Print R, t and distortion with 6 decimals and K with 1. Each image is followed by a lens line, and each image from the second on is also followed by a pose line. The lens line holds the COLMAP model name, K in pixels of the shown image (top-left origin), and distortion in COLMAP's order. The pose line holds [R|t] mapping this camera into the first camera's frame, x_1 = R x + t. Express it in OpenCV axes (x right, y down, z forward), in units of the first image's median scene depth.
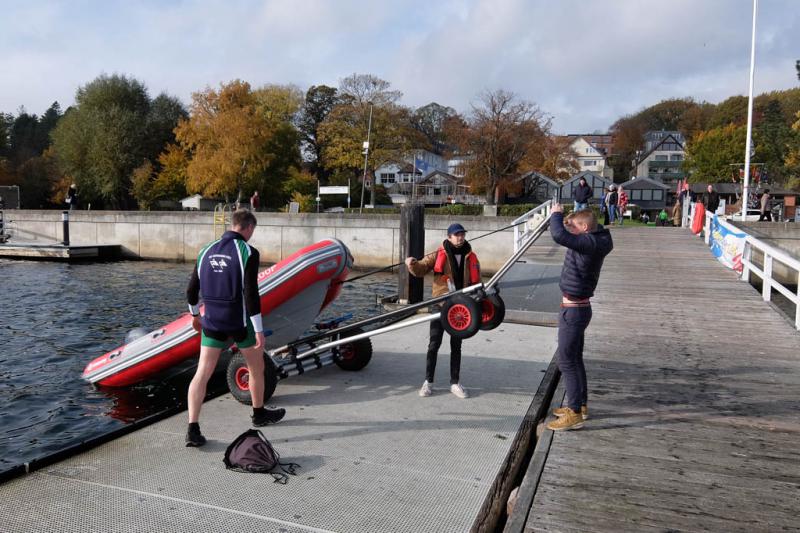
lens RADIAL K [[573.5, 0, 400.0], [0, 573.5, 266.5], [0, 0, 1]] dist [-0.036262, 0.000813]
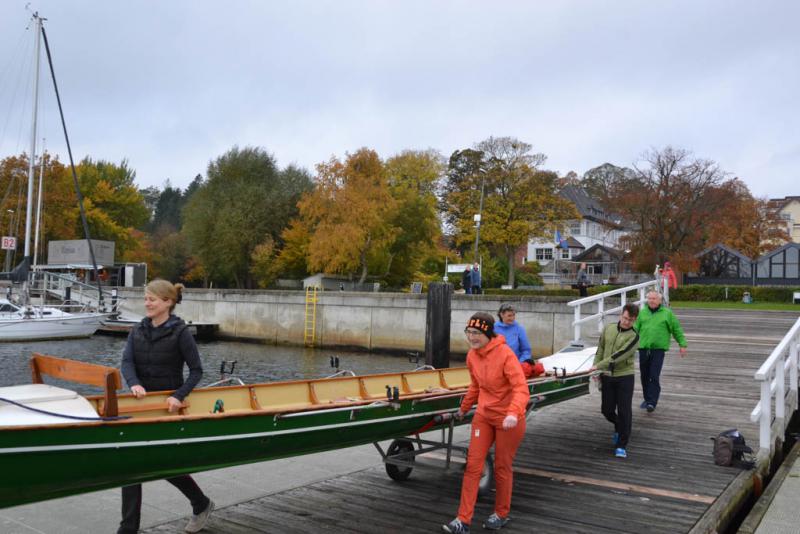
lens RADIAL K [[692.2, 0, 400.0], [0, 692.2, 267.0], [0, 0, 1]] dist [-0.077089, 0.003320]
pose [[0.969353, -0.002414, -0.245659, 0.037761], [-0.030561, 0.990999, -0.130331, 0.003296], [0.243762, 0.133844, 0.960555, -0.023181]]
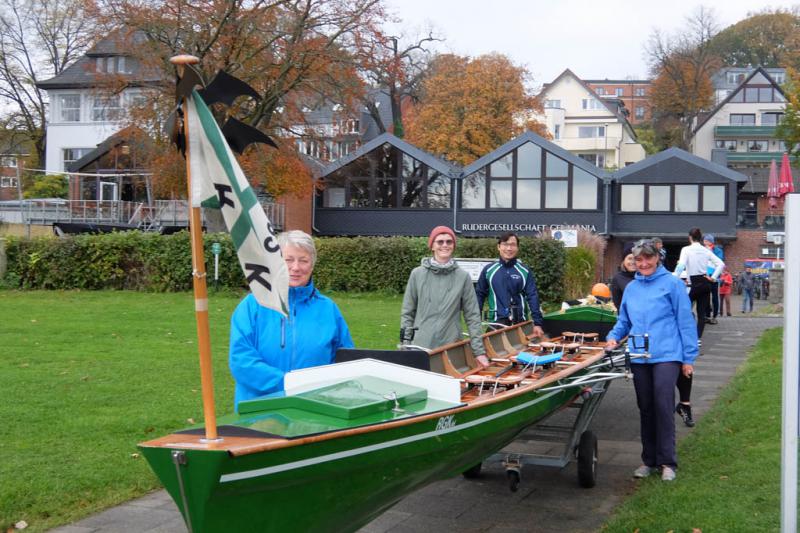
lens RADIAL K [[1117.2, 0, 400.0], [0, 1117.2, 266.5], [0, 0, 1]] dist [0.003127, 0.007790]
pose [[0.992986, -0.007307, 0.118003, 0.184902], [0.015320, 0.997626, -0.067140, -0.041514], [-0.117232, 0.068477, 0.990741, 0.352153]]
